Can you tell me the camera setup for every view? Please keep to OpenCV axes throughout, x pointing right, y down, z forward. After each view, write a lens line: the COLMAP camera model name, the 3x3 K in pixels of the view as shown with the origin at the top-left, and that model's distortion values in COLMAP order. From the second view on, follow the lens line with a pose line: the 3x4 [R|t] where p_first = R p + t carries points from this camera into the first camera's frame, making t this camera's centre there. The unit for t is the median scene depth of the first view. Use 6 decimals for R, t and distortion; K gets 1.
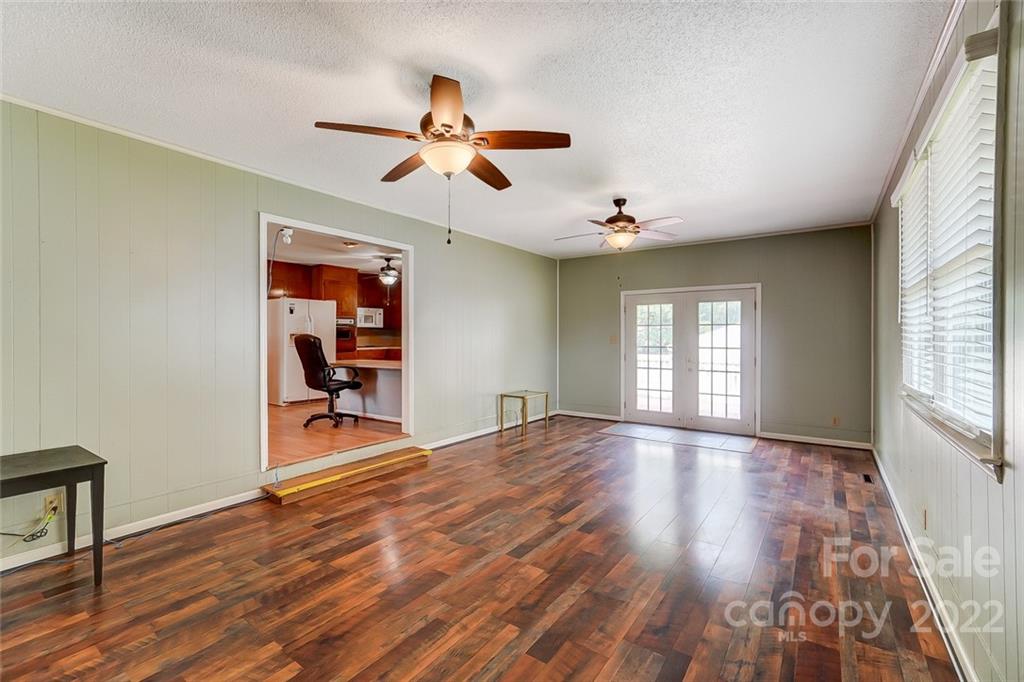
lens RADIAL K [[443.5, 0, 497.5], [0, 443.5, 340.7], [0, 0, 1]] dist [-0.000975, -0.000028]
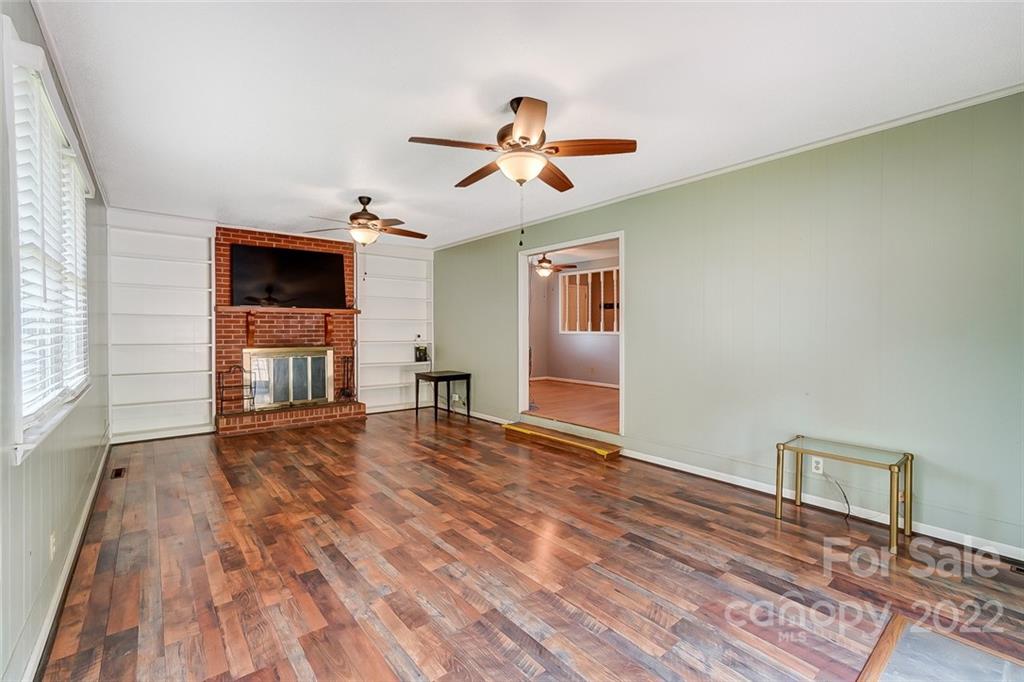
lens RADIAL K [[446.8, 0, 510.4], [0, 446.8, 335.9], [0, 0, 1]] dist [0.002071, 0.000341]
pose [[-0.245713, 0.011091, -0.969279, 0.885240], [-0.003995, 0.999914, 0.012455, -0.004563], [0.969334, 0.006933, -0.245648, 1.152880]]
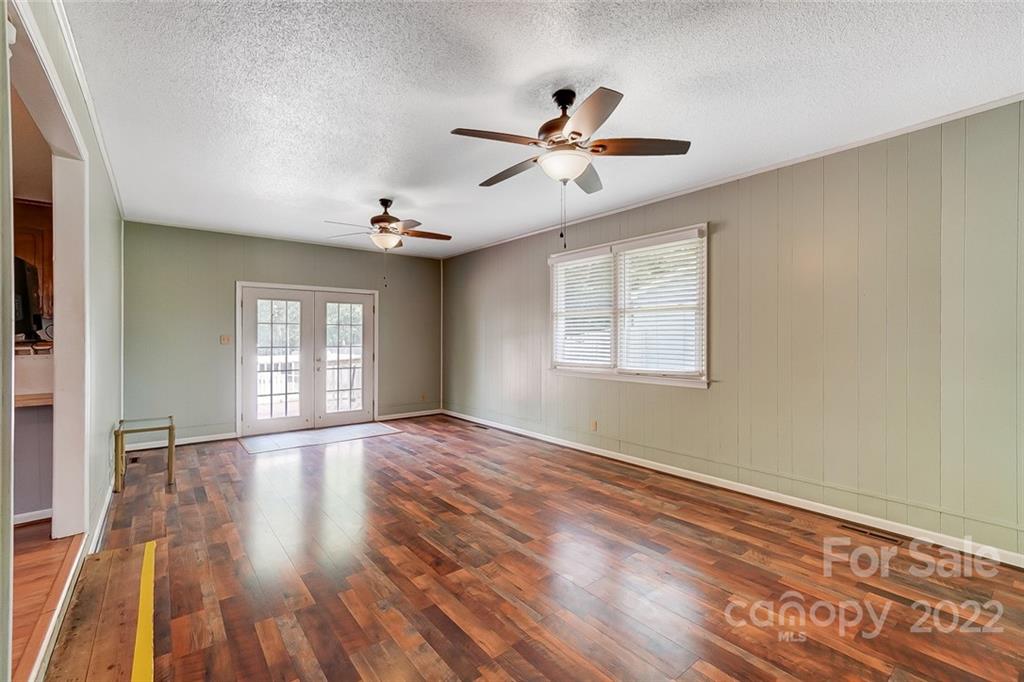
lens RADIAL K [[446.8, 0, 510.4], [0, 446.8, 335.9], [0, 0, 1]] dist [0.002071, 0.000341]
pose [[0.259205, 0.004272, 0.965813, -0.638334], [0.004382, 0.999975, -0.005600, -0.003308], [-0.965812, 0.005684, 0.259179, 0.471887]]
